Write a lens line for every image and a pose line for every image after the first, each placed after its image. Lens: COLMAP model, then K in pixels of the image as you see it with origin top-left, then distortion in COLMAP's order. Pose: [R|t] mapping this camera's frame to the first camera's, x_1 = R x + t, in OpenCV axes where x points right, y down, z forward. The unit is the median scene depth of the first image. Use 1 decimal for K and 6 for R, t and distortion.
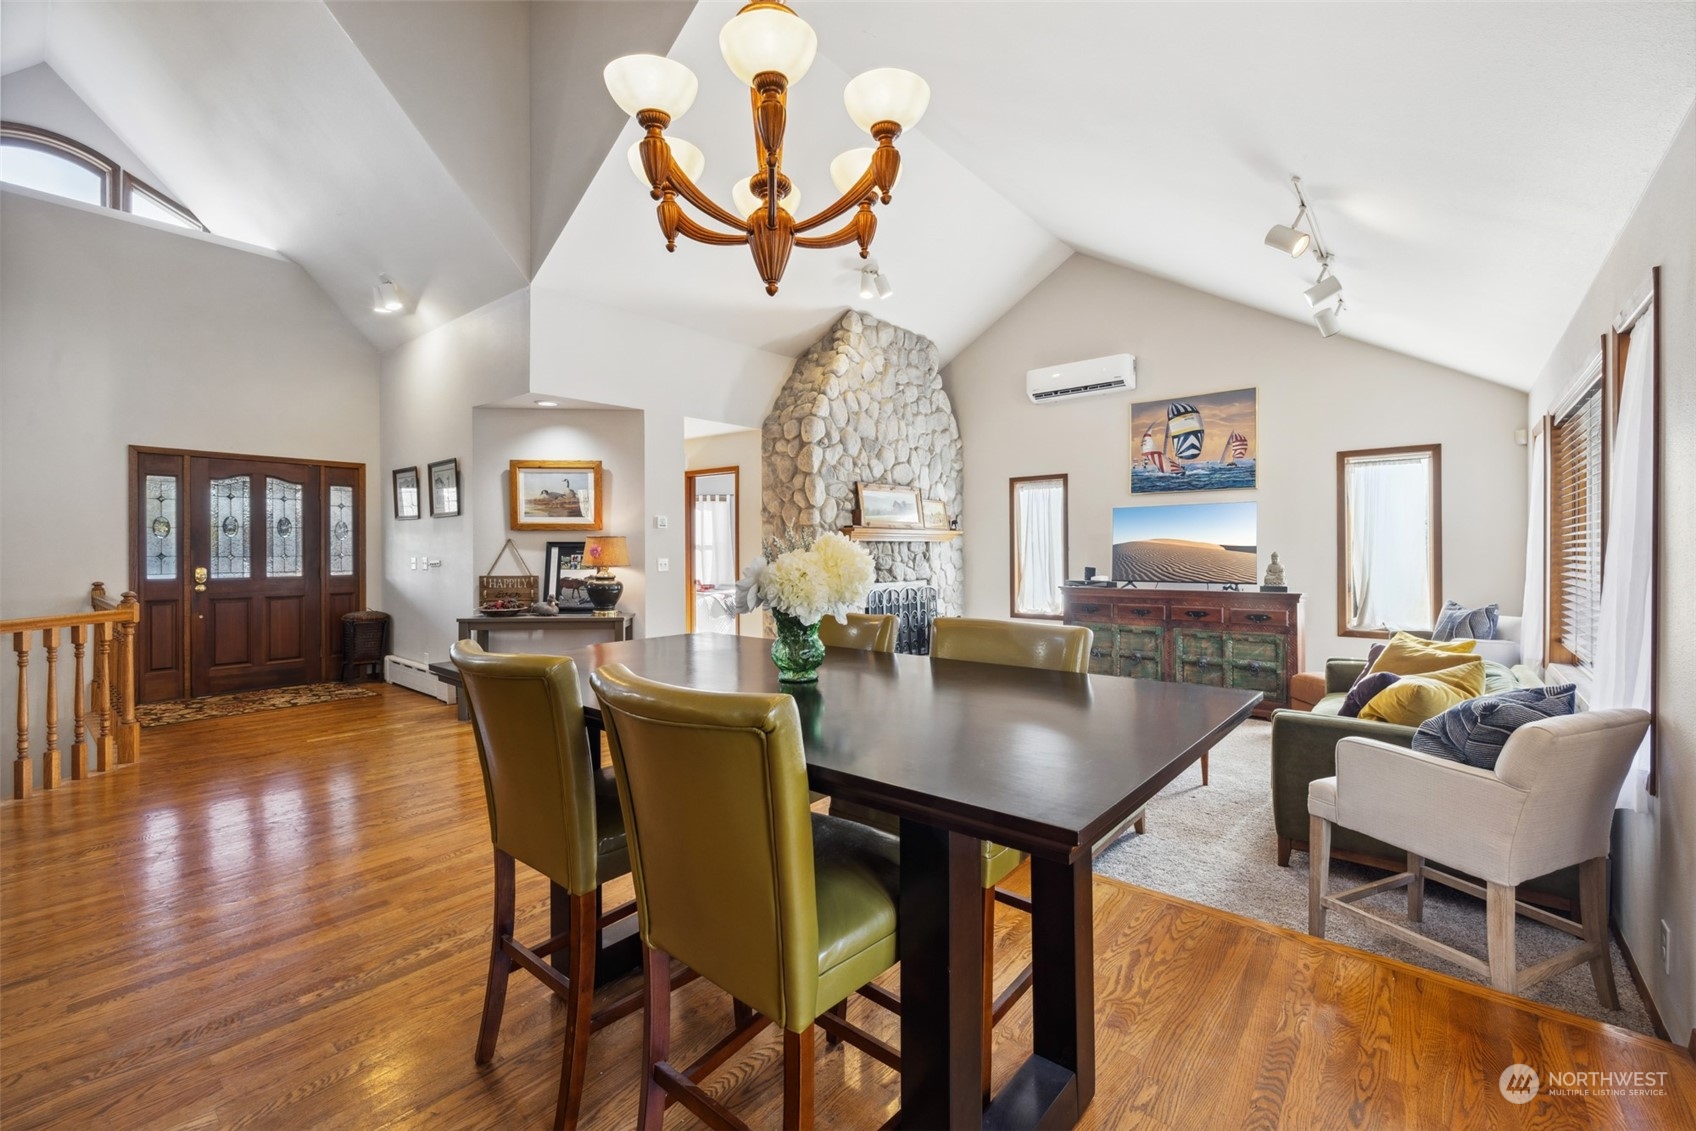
lens RADIAL K [[716.3, 0, 840.7], [0, 716.3, 555.9], [0, 0, 1]] dist [0.000160, 0.000037]
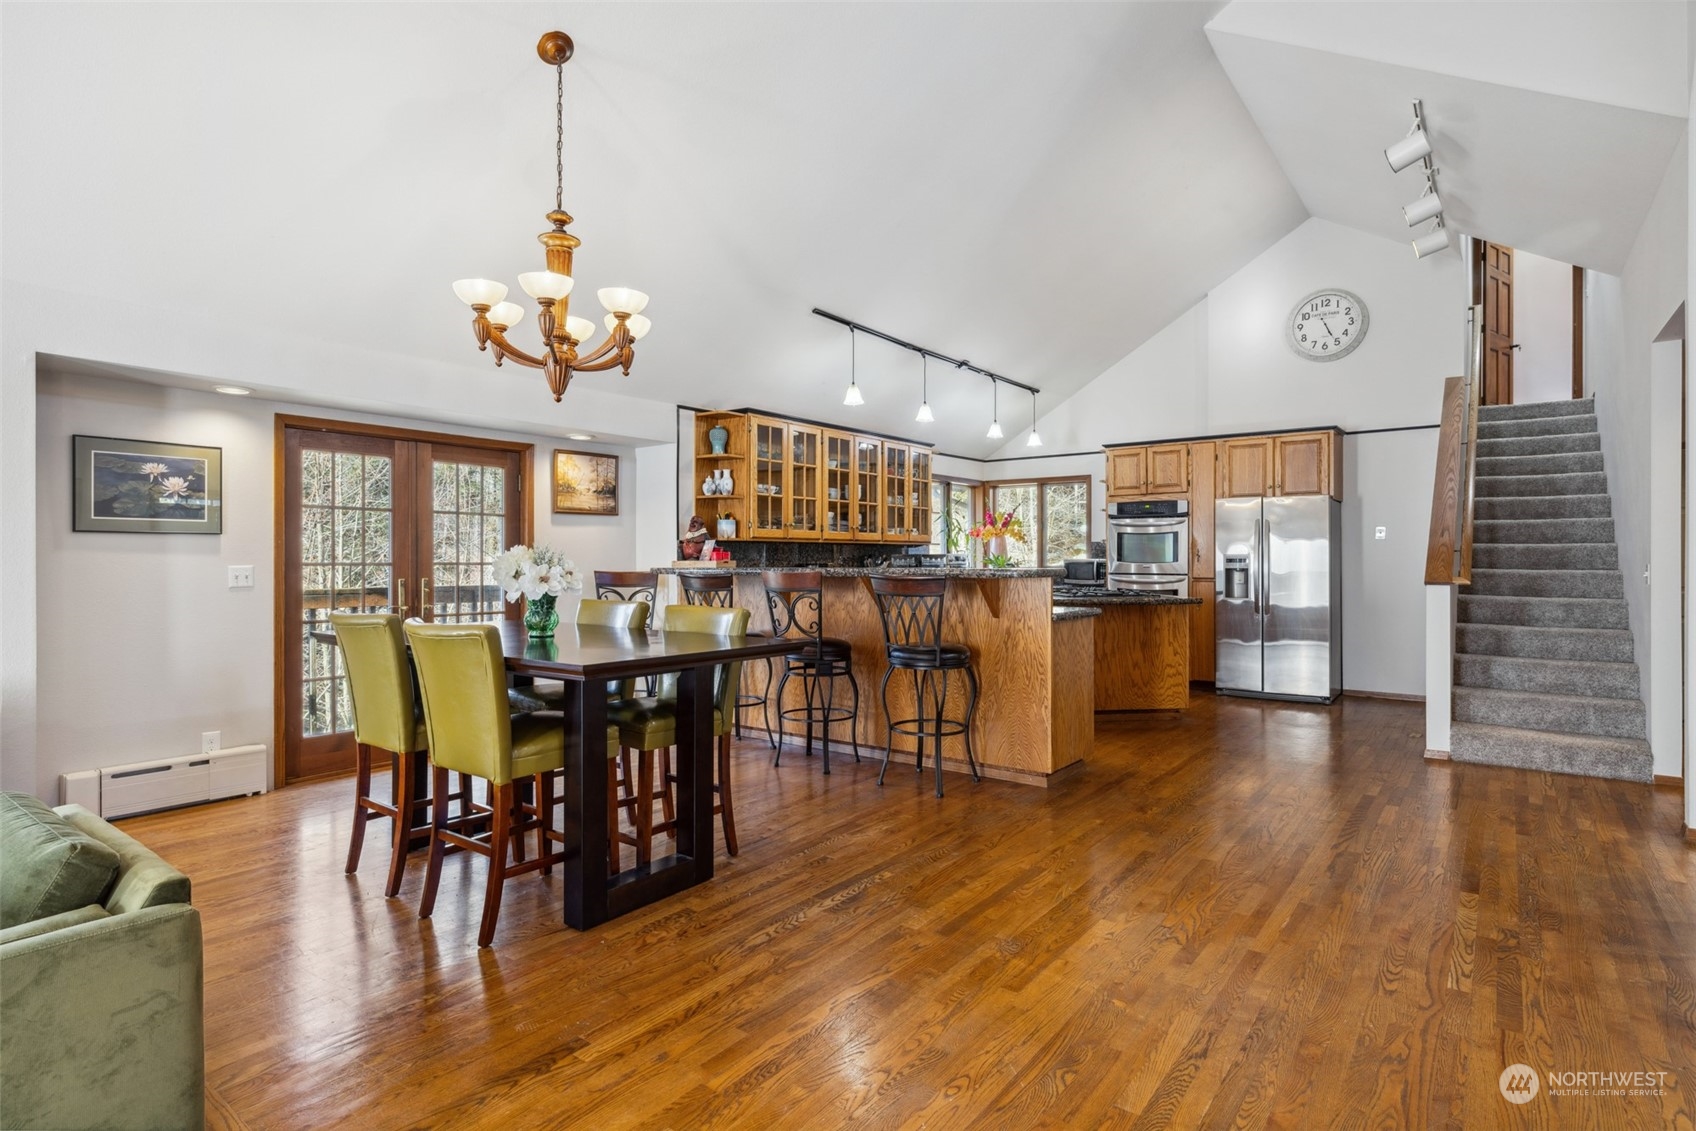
lens RADIAL K [[863.0, 0, 849.1], [0, 863.0, 561.0], [0, 0, 1]] dist [-0.001112, -0.000303]
pose [[-0.998275, 0.006212, -0.058381, -0.175778], [0.005686, 0.999942, 0.009167, -0.002766], [0.058435, 0.008820, -0.998252, 0.813652]]
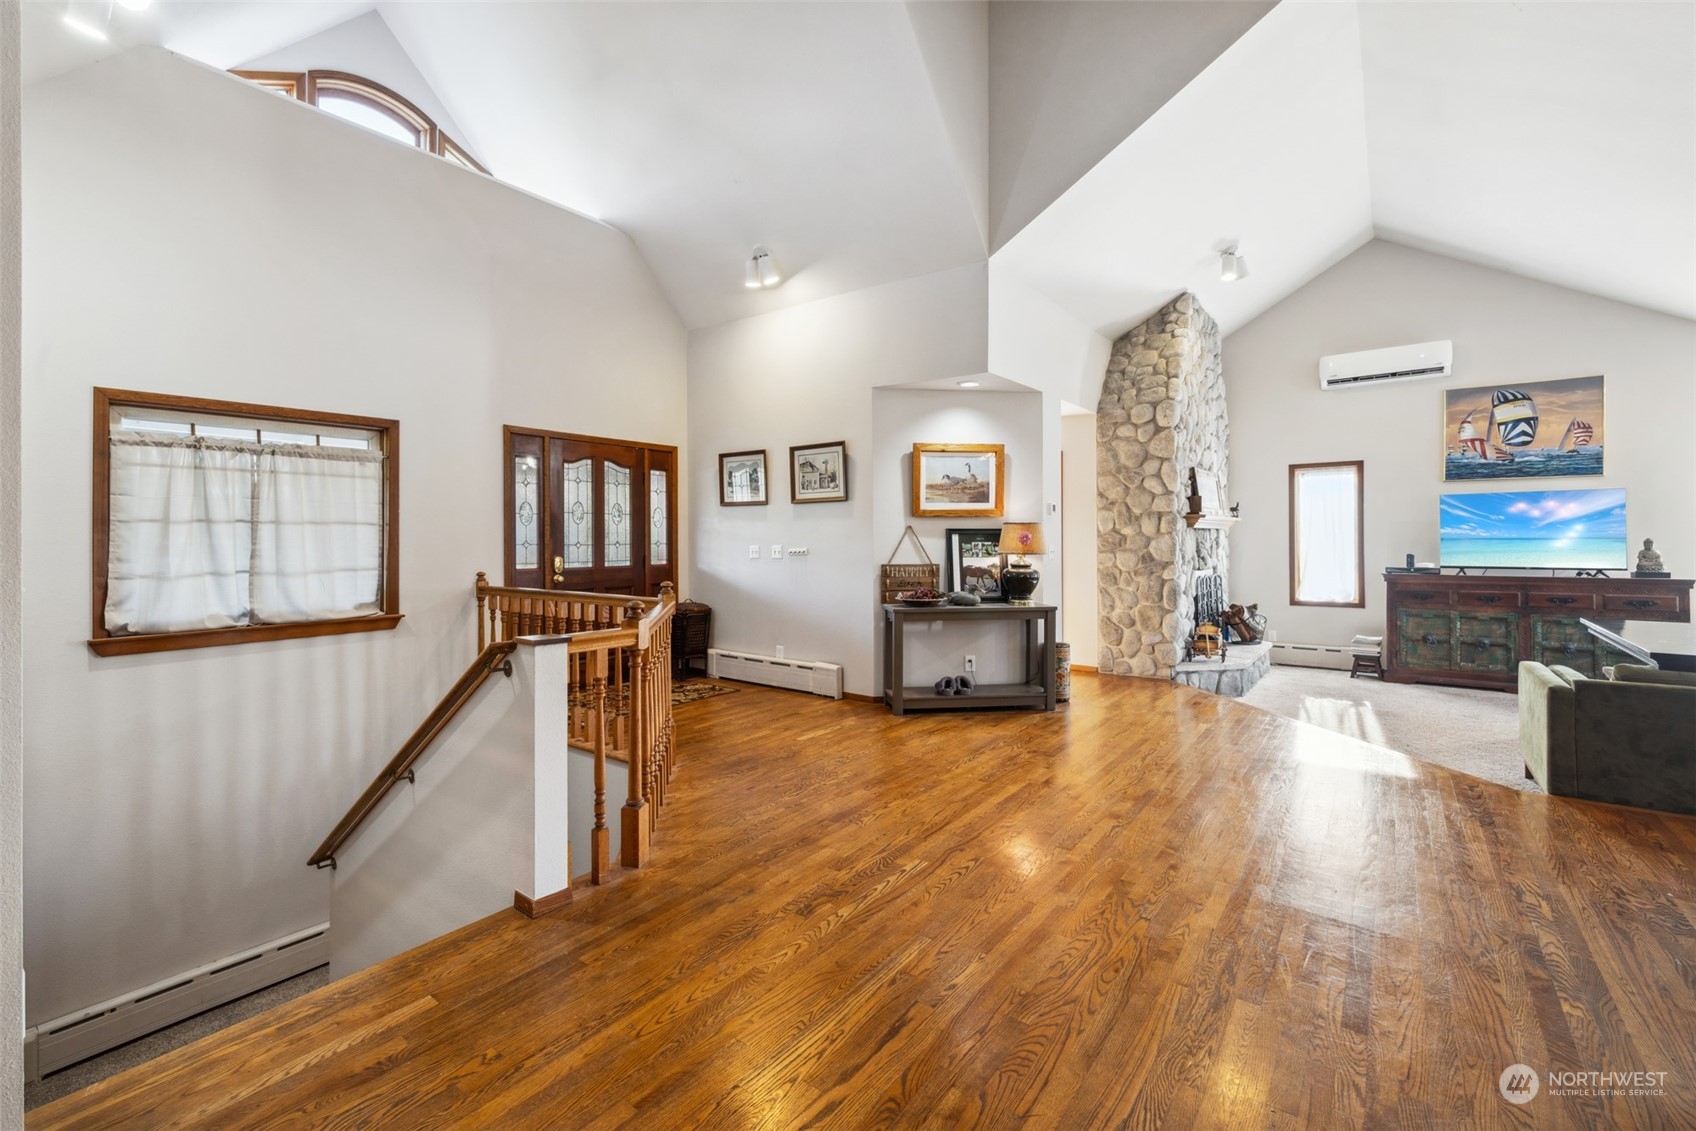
lens RADIAL K [[728.5, 0, 837.7], [0, 728.5, 542.7], [0, 0, 1]] dist [0.002831, -0.000206]
pose [[0.998652, -0.001962, 0.051873, -0.532471], [0.002253, 0.999982, -0.005563, 0.003840], [-0.051861, 0.005672, 0.998638, 0.030155]]
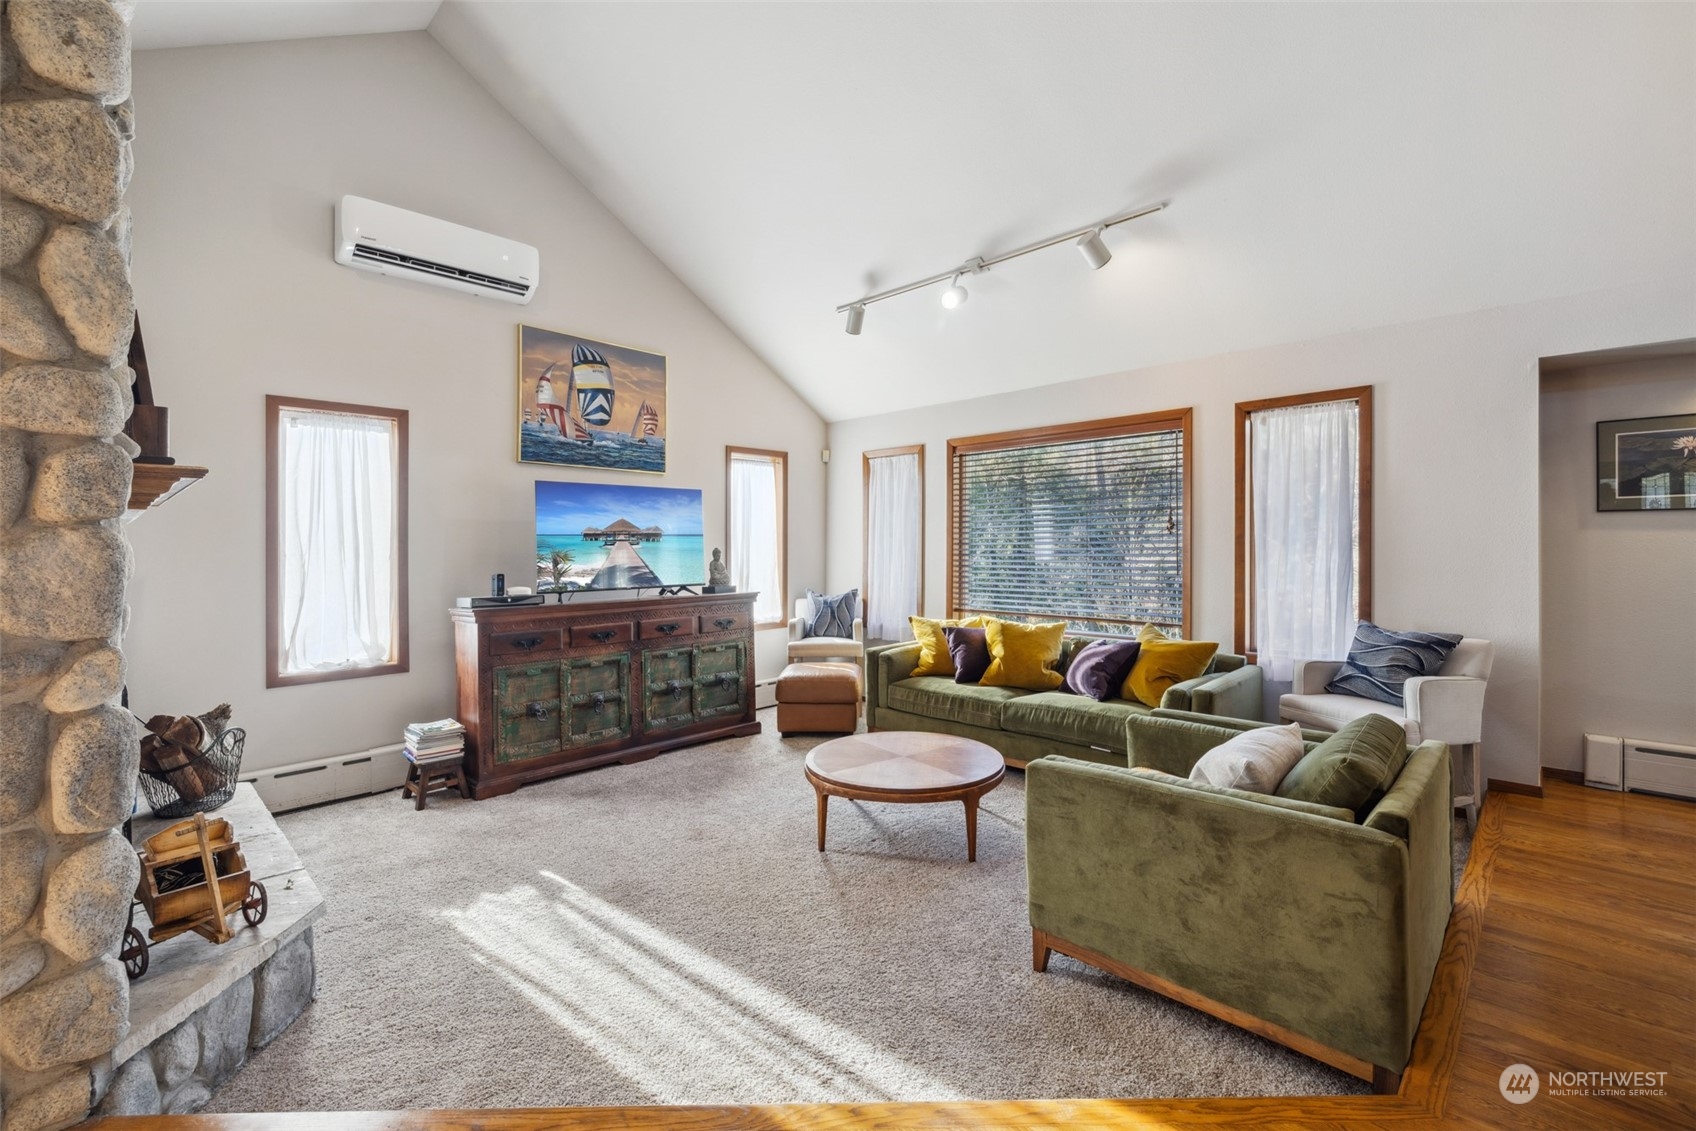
lens RADIAL K [[728.5, 0, 837.7], [0, 728.5, 542.7], [0, 0, 1]] dist [0.002831, -0.000206]
pose [[0.072997, 0.007288, 0.997306, -0.262486], [0.014765, 0.999856, -0.008387, -0.001505], [-0.997223, 0.015338, 0.072878, 0.712011]]
